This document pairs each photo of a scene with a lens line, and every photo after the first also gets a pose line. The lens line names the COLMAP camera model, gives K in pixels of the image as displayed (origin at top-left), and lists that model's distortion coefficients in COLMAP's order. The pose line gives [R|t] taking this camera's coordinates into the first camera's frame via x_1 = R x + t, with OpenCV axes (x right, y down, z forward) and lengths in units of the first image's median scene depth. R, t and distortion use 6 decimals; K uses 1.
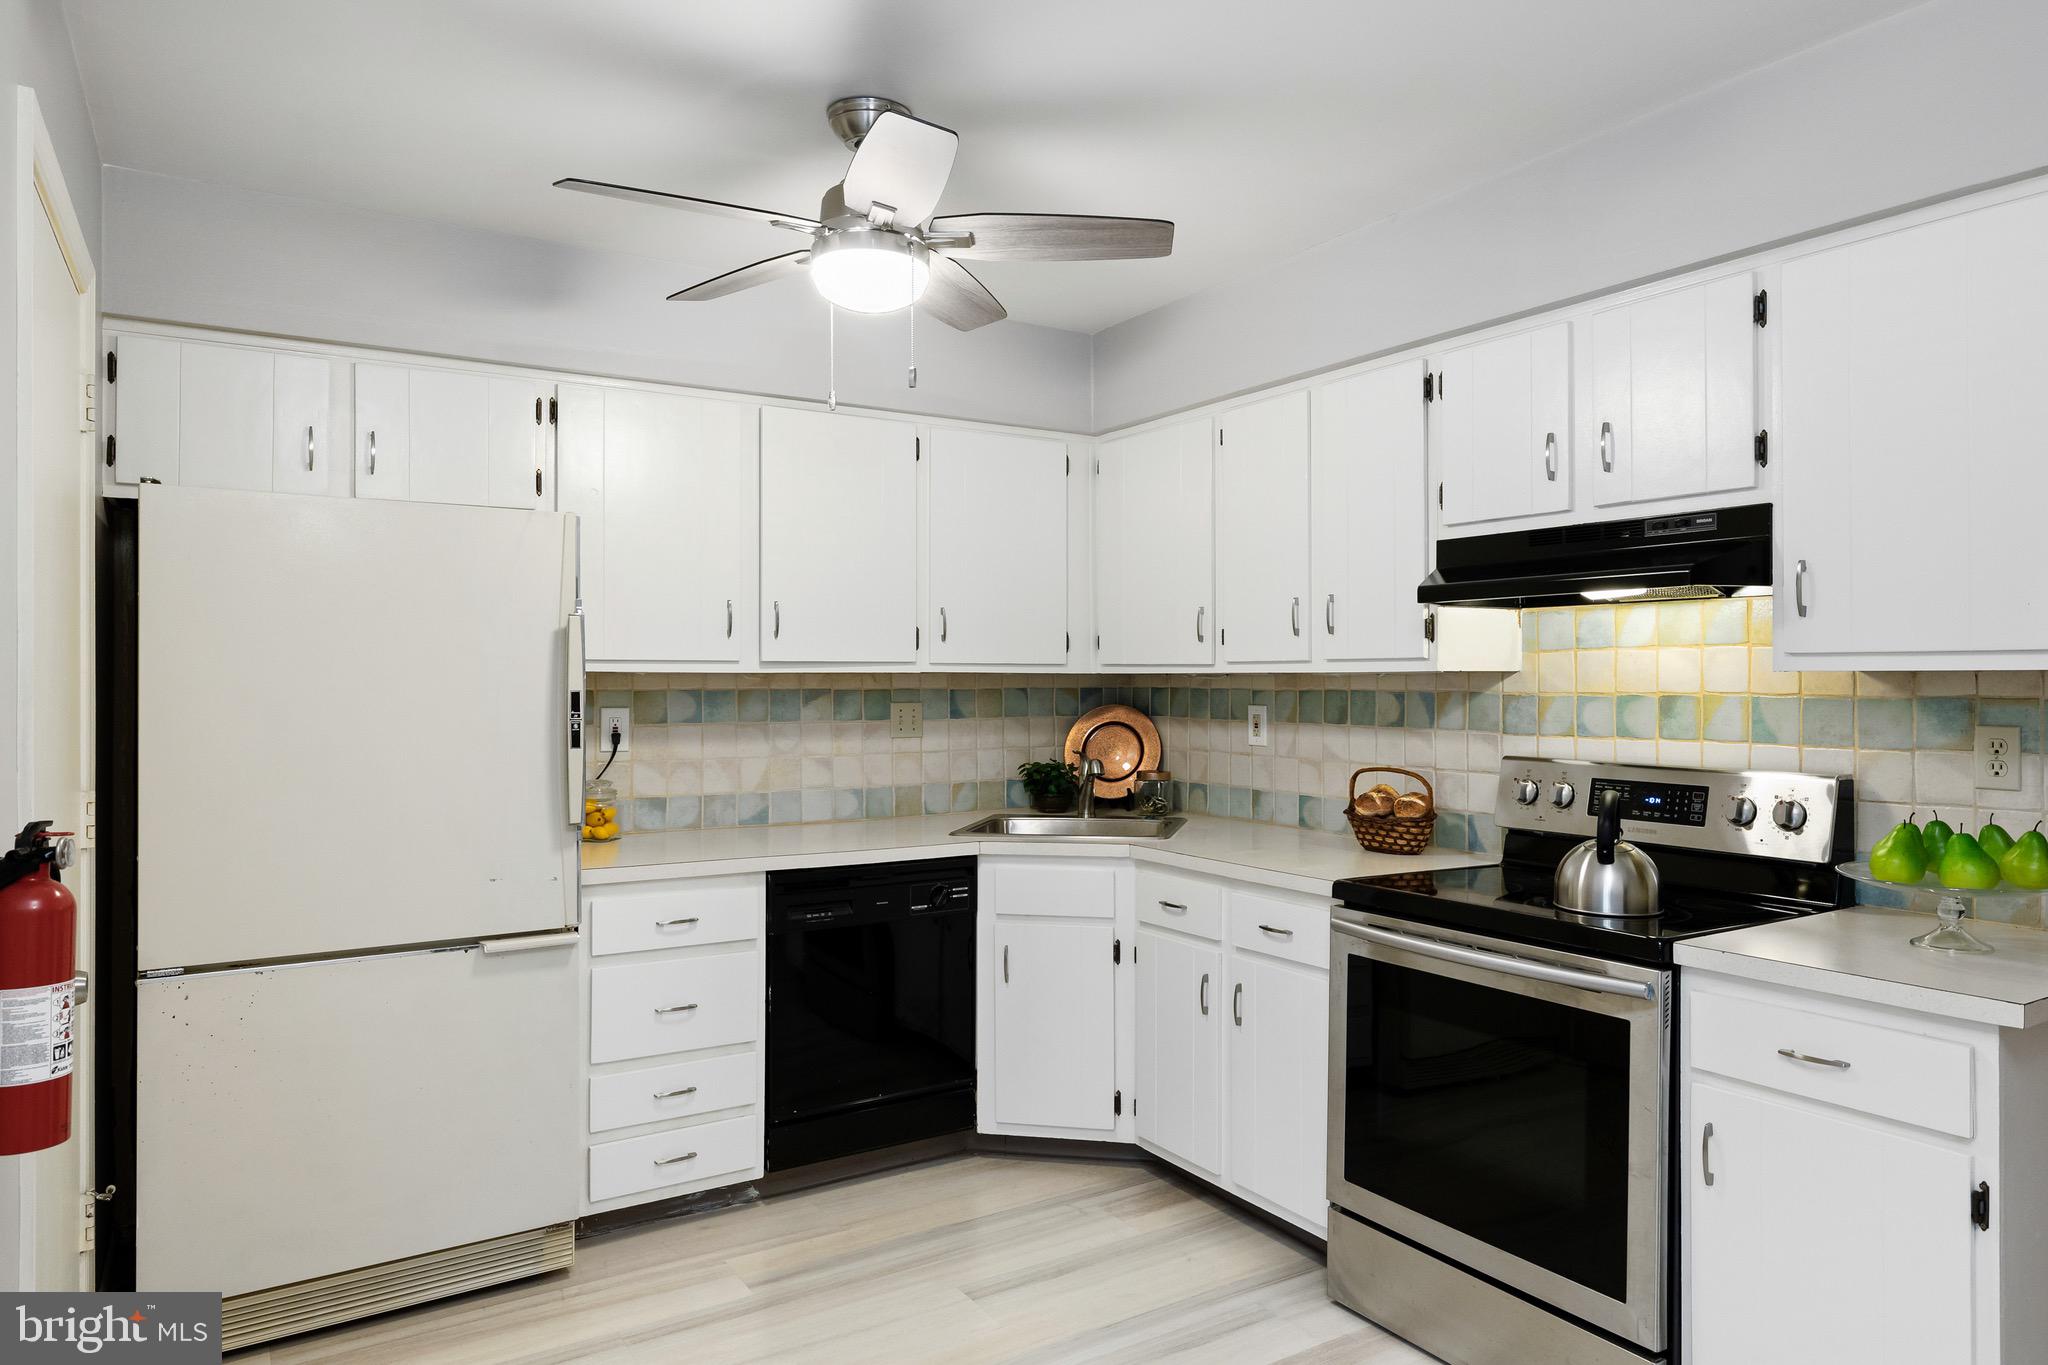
lens RADIAL K [[1258.1, 0, 1033.6], [0, 1258.1, 678.0], [0, 0, 1]] dist [-0.003430, -0.000237]
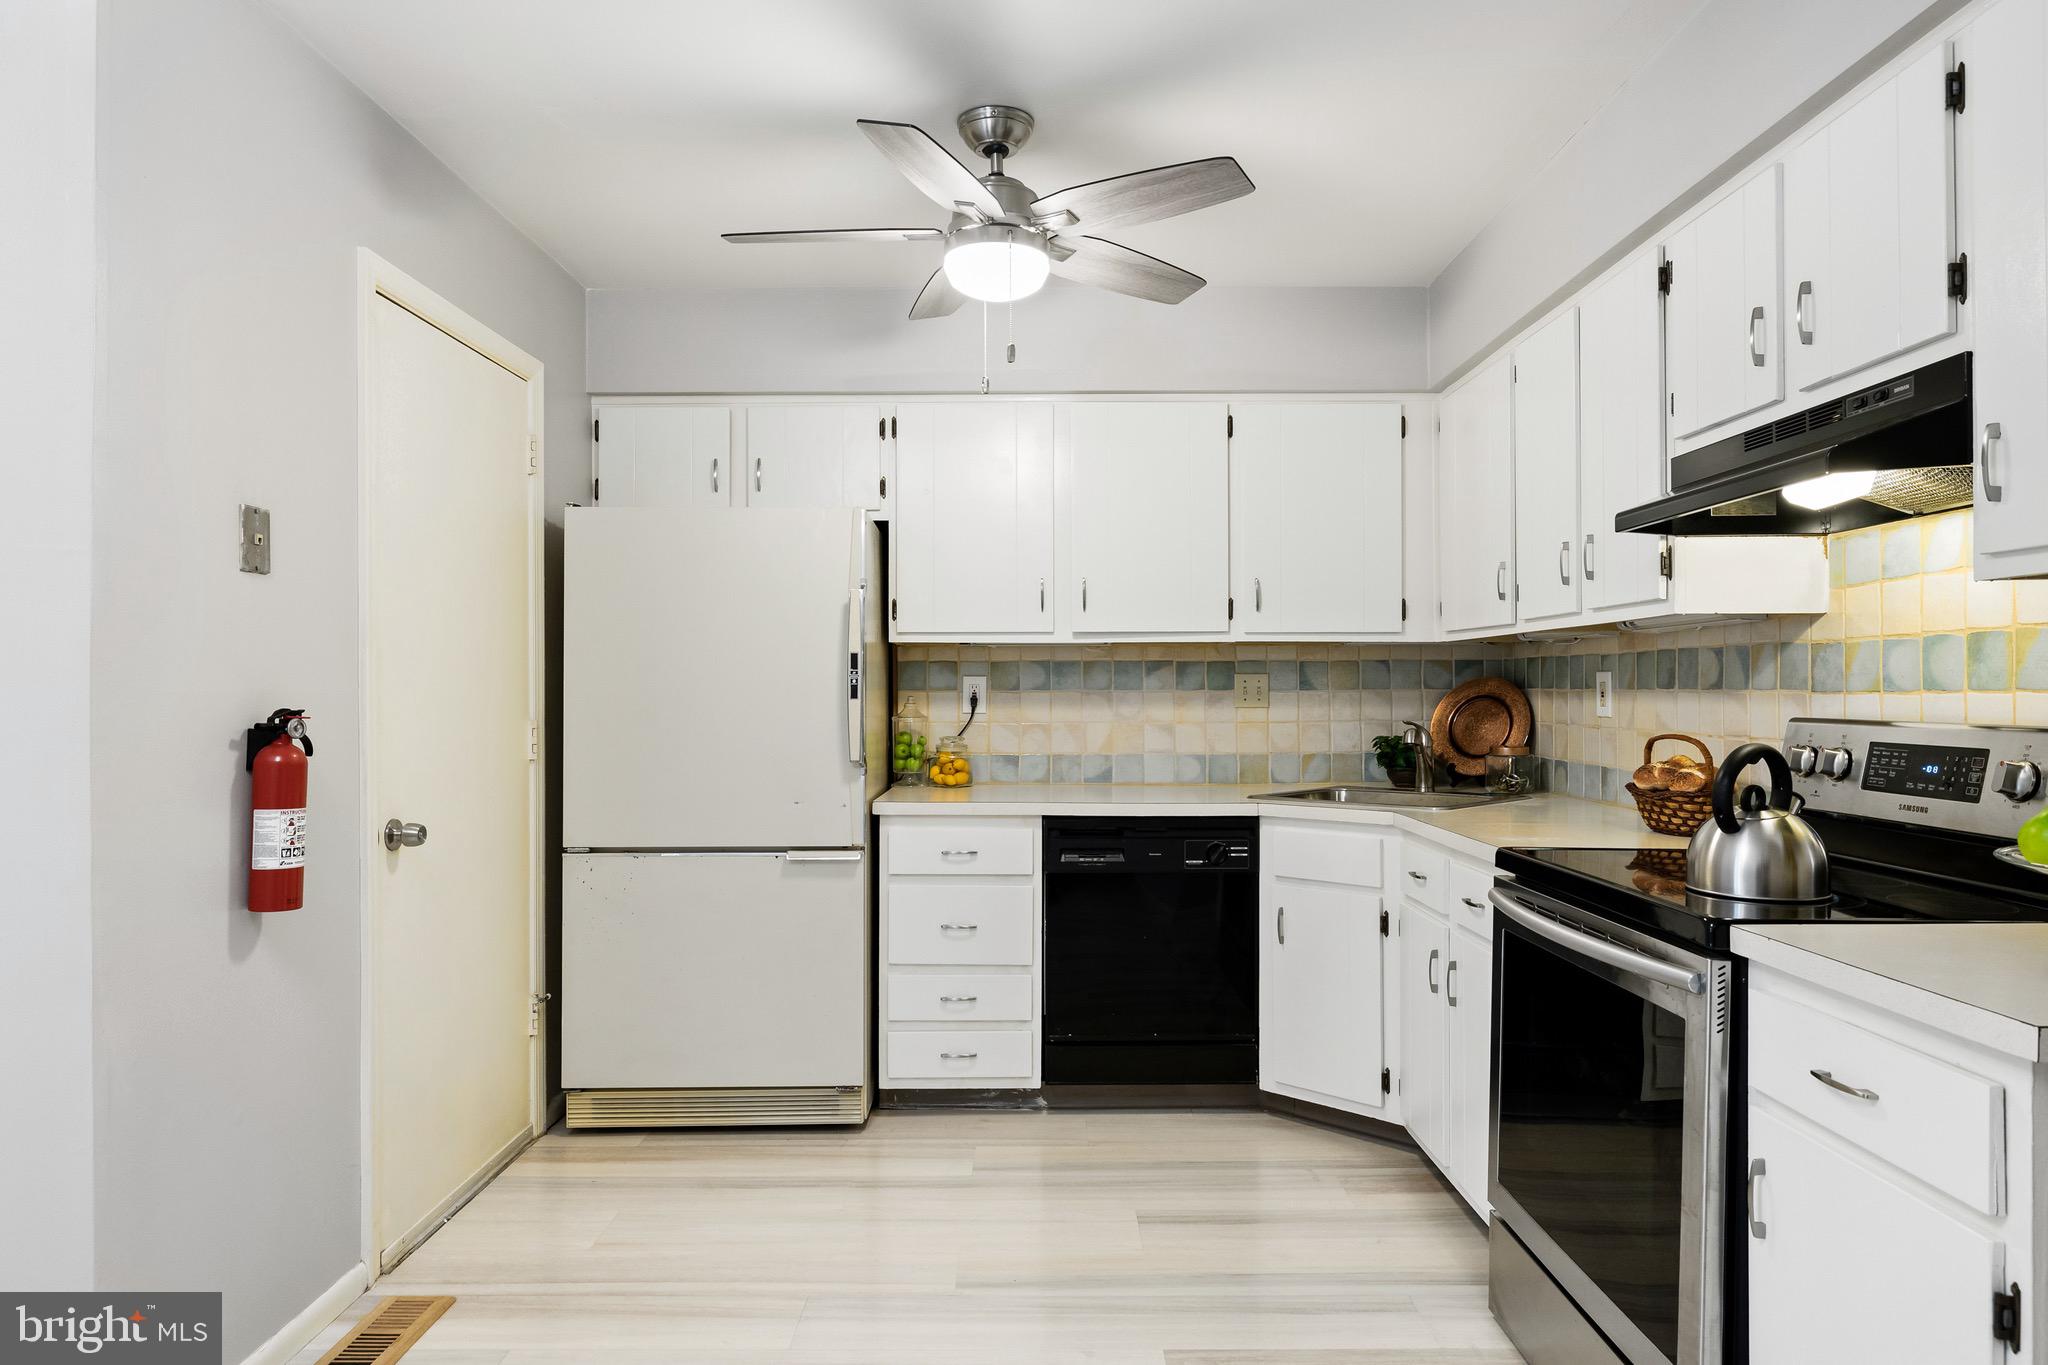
lens RADIAL K [[1224.7, 0, 1121.8], [0, 1224.7, 698.7], [0, 0, 1]] dist [-0.002092, -0.002380]
pose [[0.854031, -0.001620, -0.520220, 0.422199], [0.003380, 0.999991, 0.002435, 0.047217], [0.520211, -0.003838, 0.854029, 0.105367]]
